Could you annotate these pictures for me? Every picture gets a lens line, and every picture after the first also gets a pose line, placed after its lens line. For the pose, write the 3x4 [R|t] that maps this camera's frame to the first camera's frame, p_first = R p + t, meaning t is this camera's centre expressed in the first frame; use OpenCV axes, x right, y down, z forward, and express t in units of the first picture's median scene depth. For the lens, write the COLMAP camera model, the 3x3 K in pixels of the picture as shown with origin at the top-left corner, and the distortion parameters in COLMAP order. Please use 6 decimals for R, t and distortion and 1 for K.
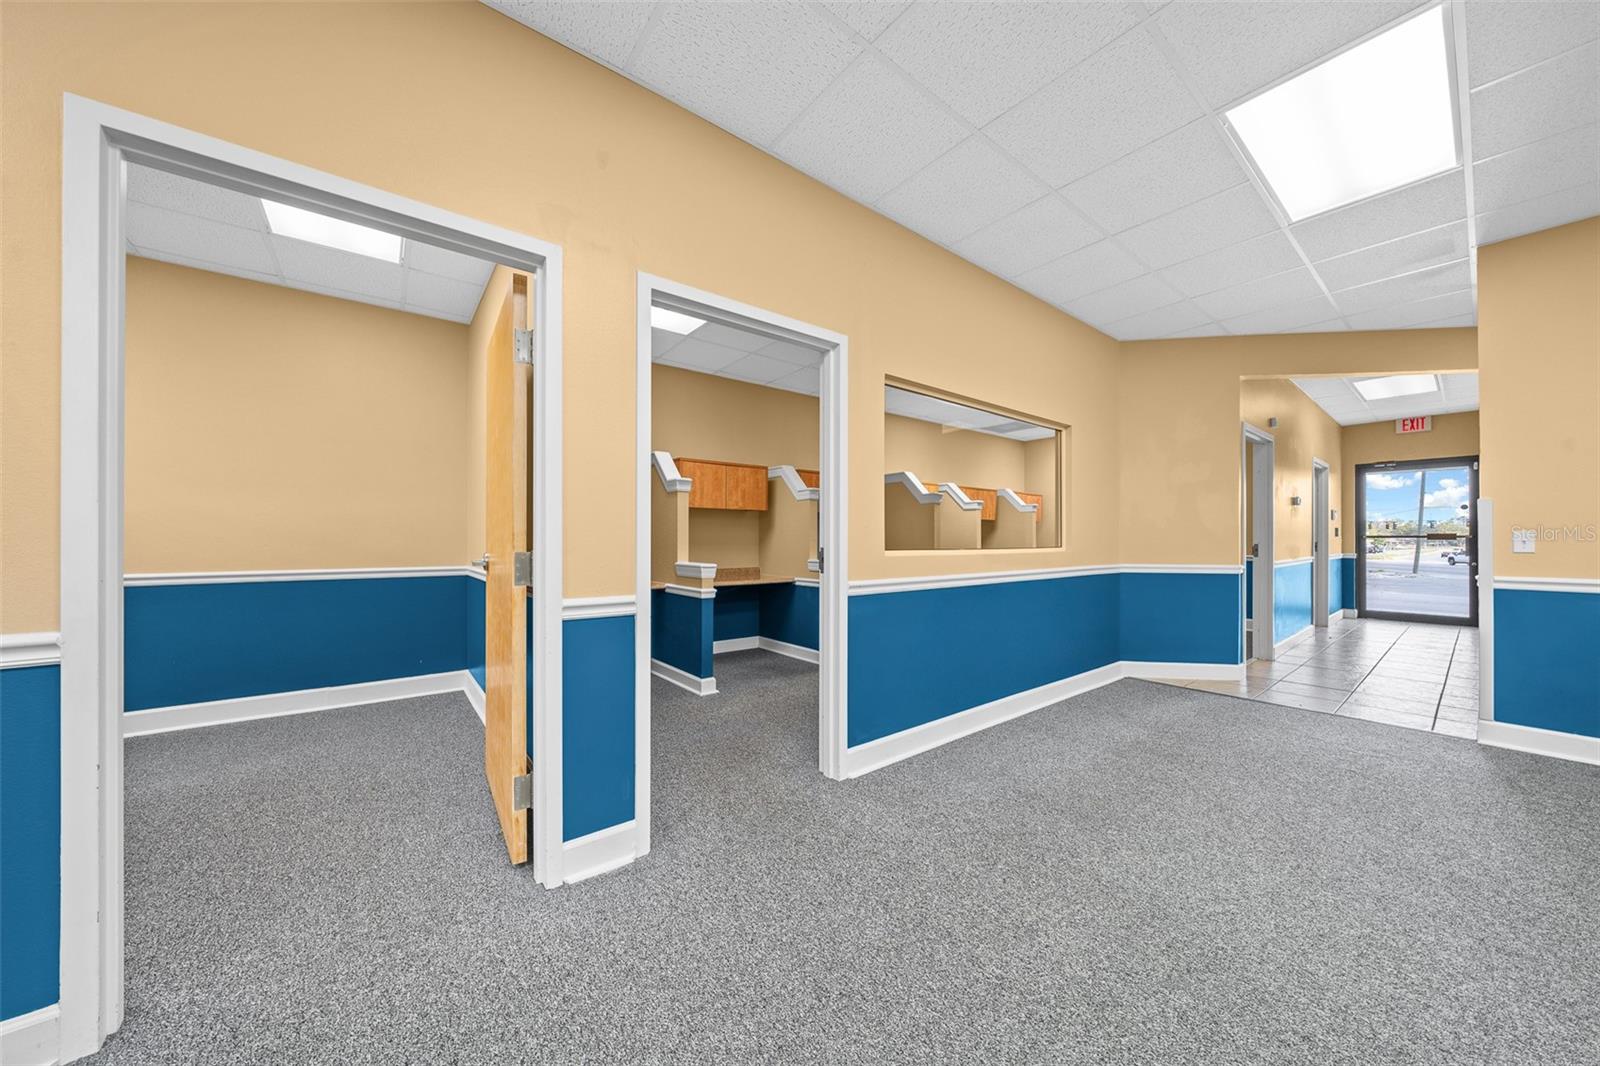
lens RADIAL K [[550.7, 0, 802.1], [0, 550.7, 533.7], [0, 0, 1]] dist [-0.002999, -0.000340]
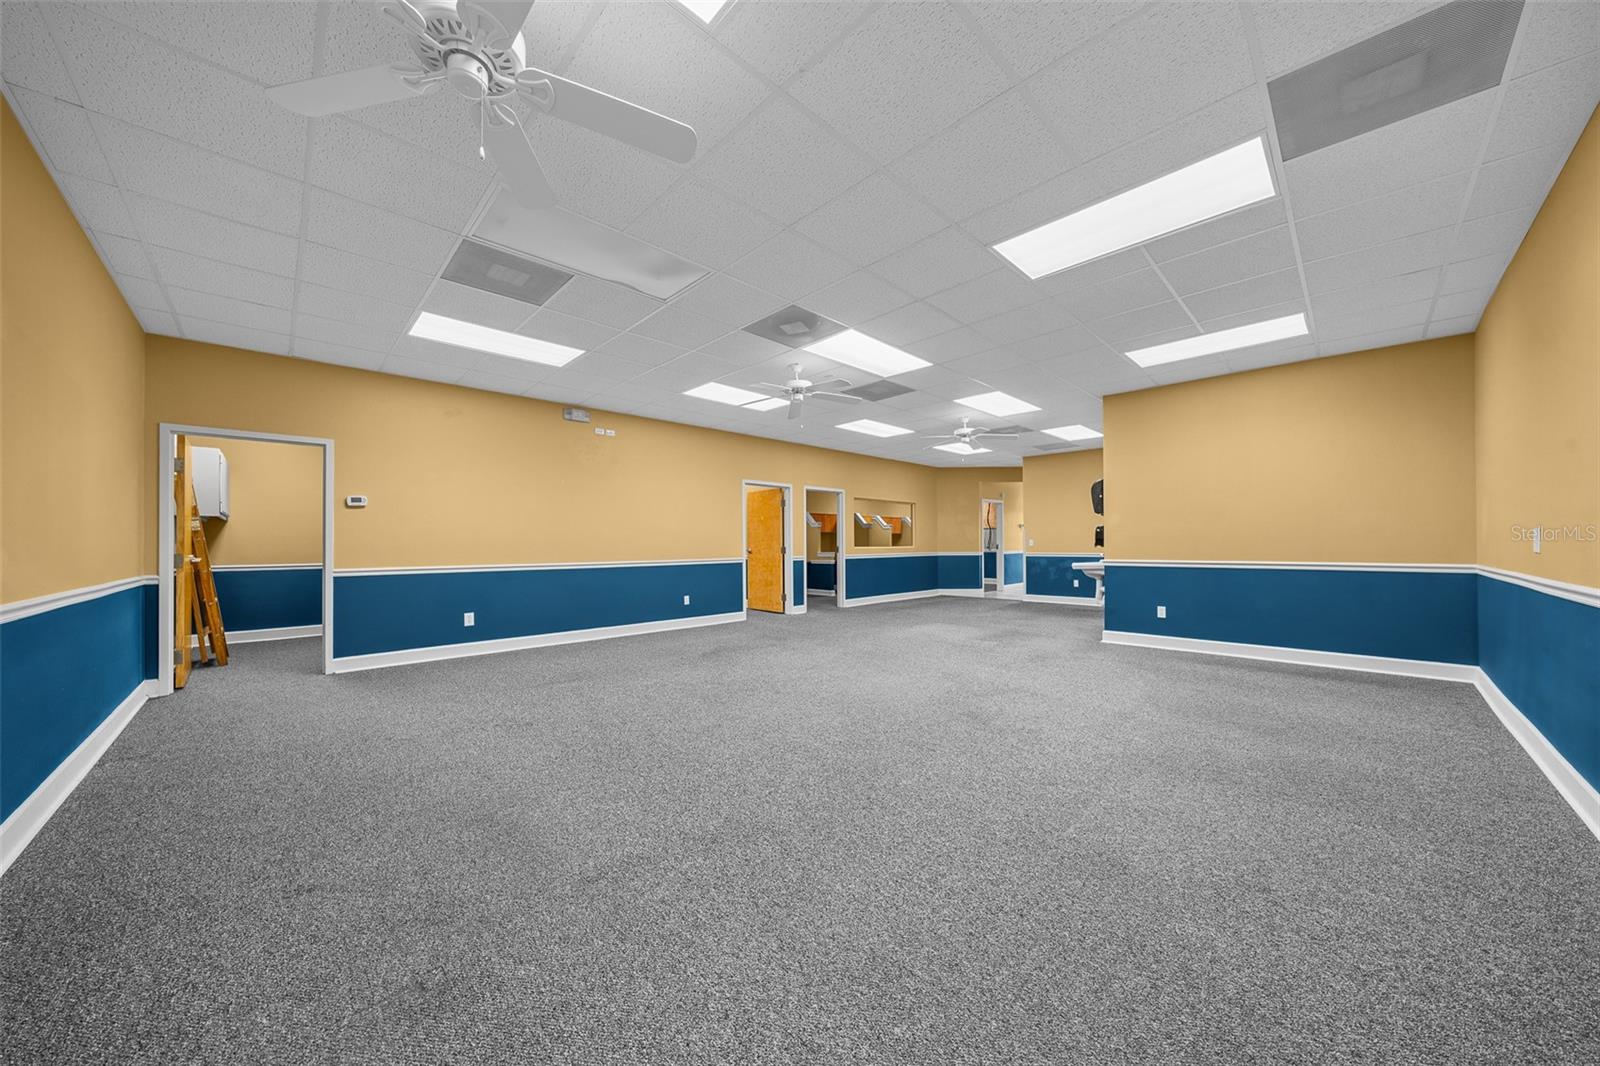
lens RADIAL K [[550.7, 0, 803.8], [0, 550.7, 535.0], [0, 0, 1]] dist [-0.002999, -0.000340]
pose [[0.994735, -0.004366, 0.102387, -0.315421], [0.004374, 0.999990, 0.000145, -0.026983], [-0.102387, 0.000304, 0.994745, -1.455489]]
